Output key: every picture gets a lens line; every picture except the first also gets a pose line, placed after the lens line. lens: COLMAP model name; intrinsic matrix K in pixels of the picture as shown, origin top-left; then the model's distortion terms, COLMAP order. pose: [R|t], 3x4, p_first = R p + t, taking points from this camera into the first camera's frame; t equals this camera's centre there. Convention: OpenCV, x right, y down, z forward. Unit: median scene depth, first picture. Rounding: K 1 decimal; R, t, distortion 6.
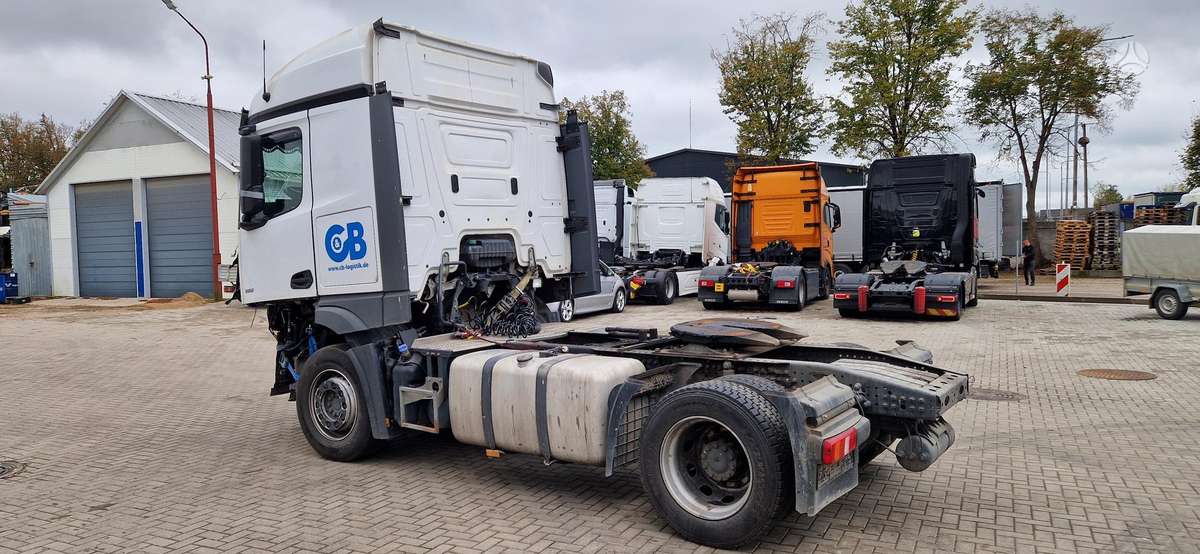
lens RADIAL K [[795.7, 0, 598.0], [0, 795.7, 276.1], [0, 0, 1]] dist [0.059785, -0.002577]
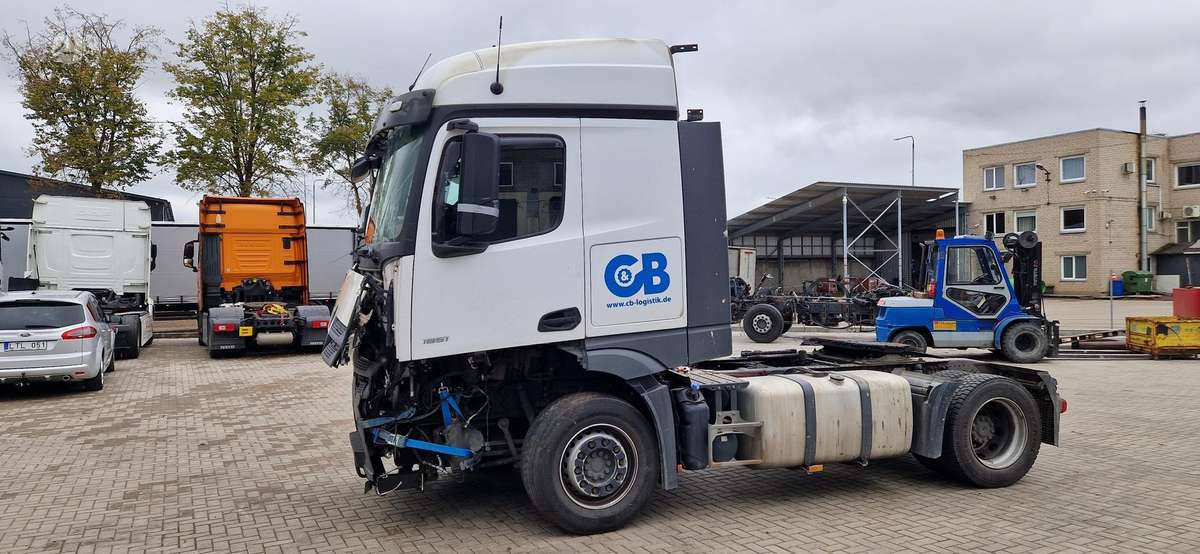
lens RADIAL K [[793.0, 0, 600.0], [0, 793.0, 271.8], [0, 0, 1]] dist [0.048266, -0.003031]
pose [[0.588779, 0.014963, 0.808155, -0.924388], [0.030535, 0.998703, -0.040737, -0.009392], [-0.807717, 0.048662, 0.587559, 0.449952]]
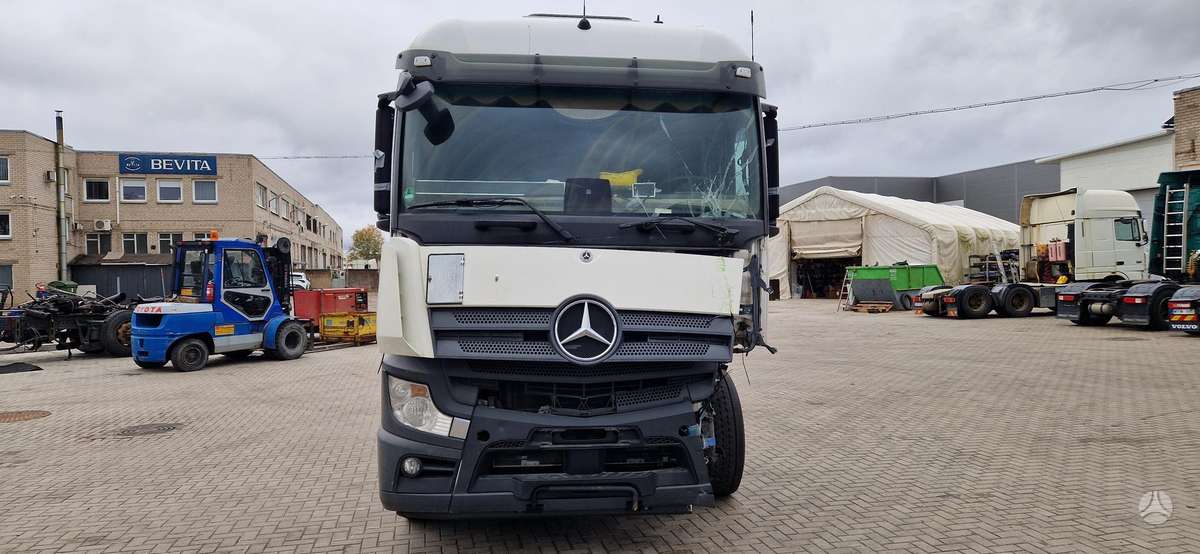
lens RADIAL K [[802.1, 0, 596.6], [0, 802.1, 280.4], [0, 0, 1]] dist [0.069412, -0.055005]
pose [[-0.626887, 0.020213, 0.778848, -0.896912], [0.054368, 0.998361, 0.017850, -0.039323], [-0.777211, 0.053534, -0.626959, 1.558911]]
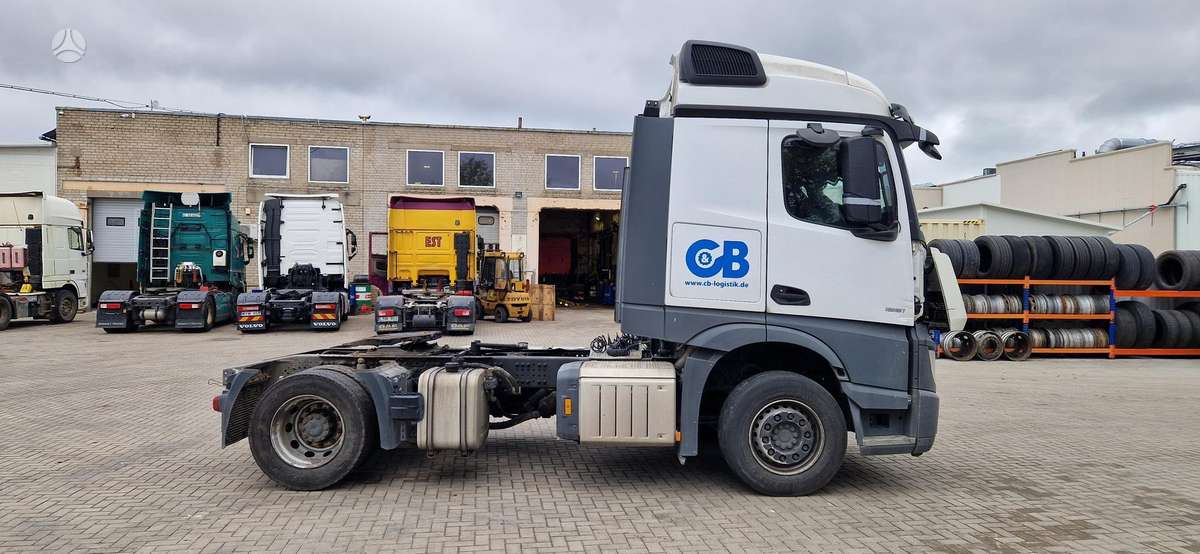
lens RADIAL K [[802.1, 0, 596.6], [0, 802.1, 280.4], [0, 0, 1]] dist [0.069412, -0.055005]
pose [[-0.820749, 0.016912, -0.571039, 0.519038], [-0.010372, 0.998956, 0.044493, -0.070296], [0.571195, 0.042440, -0.819716, 1.786356]]
